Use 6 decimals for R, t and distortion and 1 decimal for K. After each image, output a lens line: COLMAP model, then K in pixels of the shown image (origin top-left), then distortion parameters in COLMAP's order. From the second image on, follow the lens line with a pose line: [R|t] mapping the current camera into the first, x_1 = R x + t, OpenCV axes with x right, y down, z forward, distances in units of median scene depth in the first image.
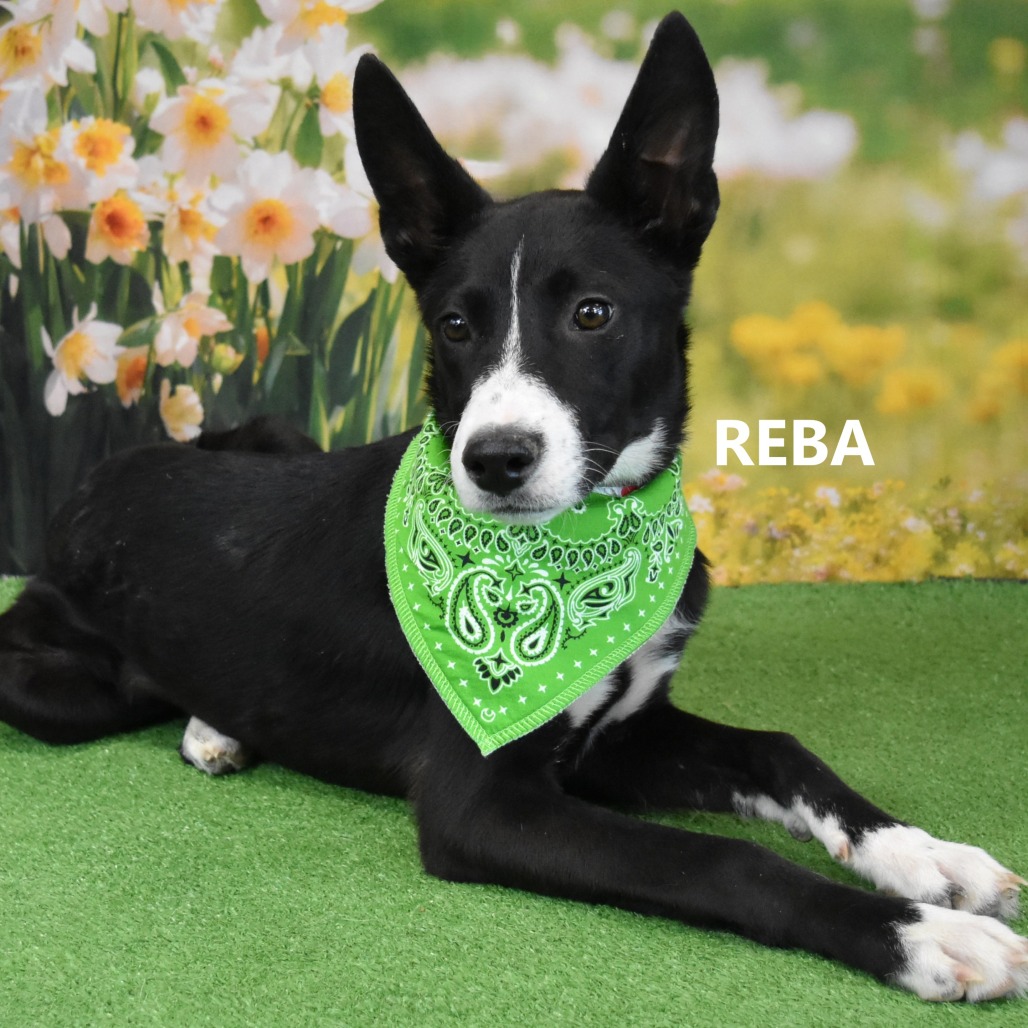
lens RADIAL K [[4418.7, 0, 512.4], [0, 4418.7, 519.7], [0, 0, 1]] dist [-0.265652, 0.000000]
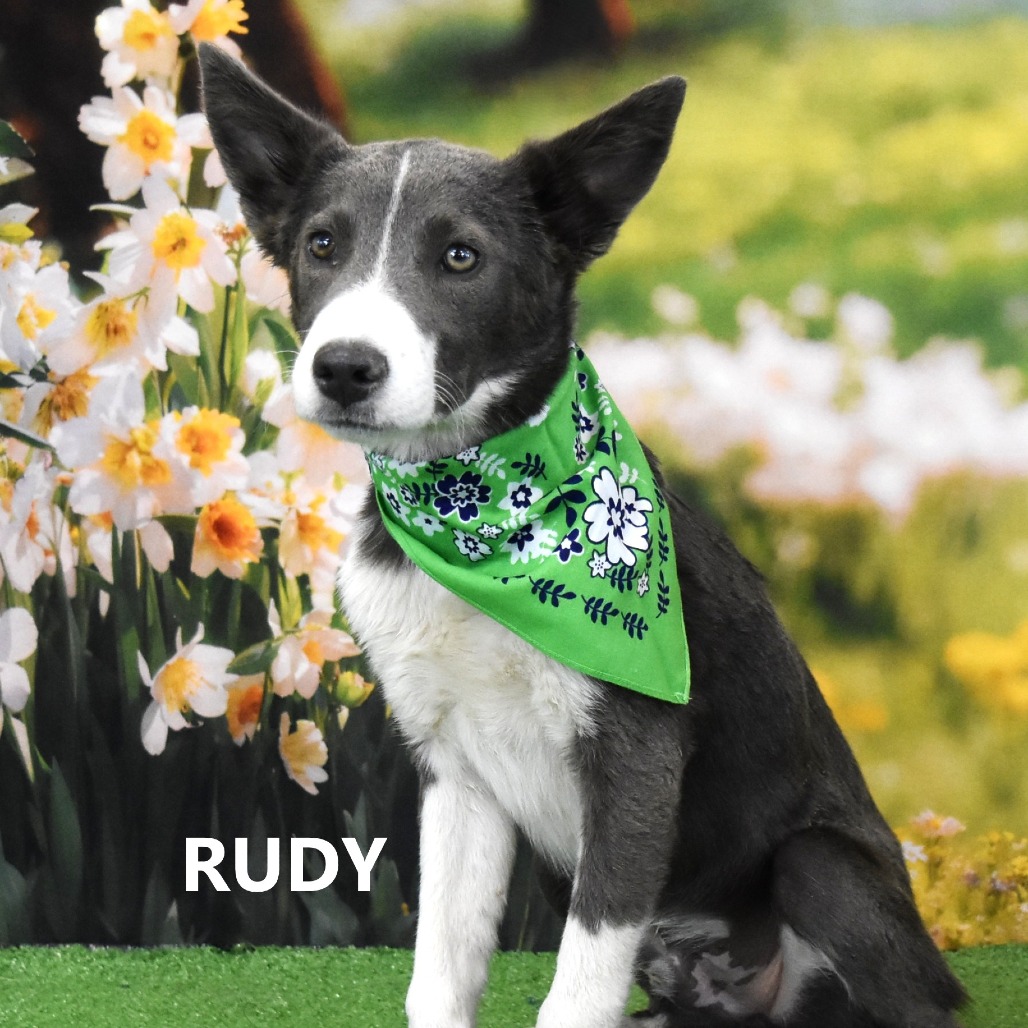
lens RADIAL K [[4418.7, 0, 514.4], [0, 4418.7, 514.1], [0, 0, 1]] dist [-0.265652, 0.000000]
pose [[0.999079, -0.011216, -0.041407, 0.001916], [0.008337, 0.997578, -0.069057, -0.010752], [0.042081, 0.068648, 0.996753, 0.145797]]
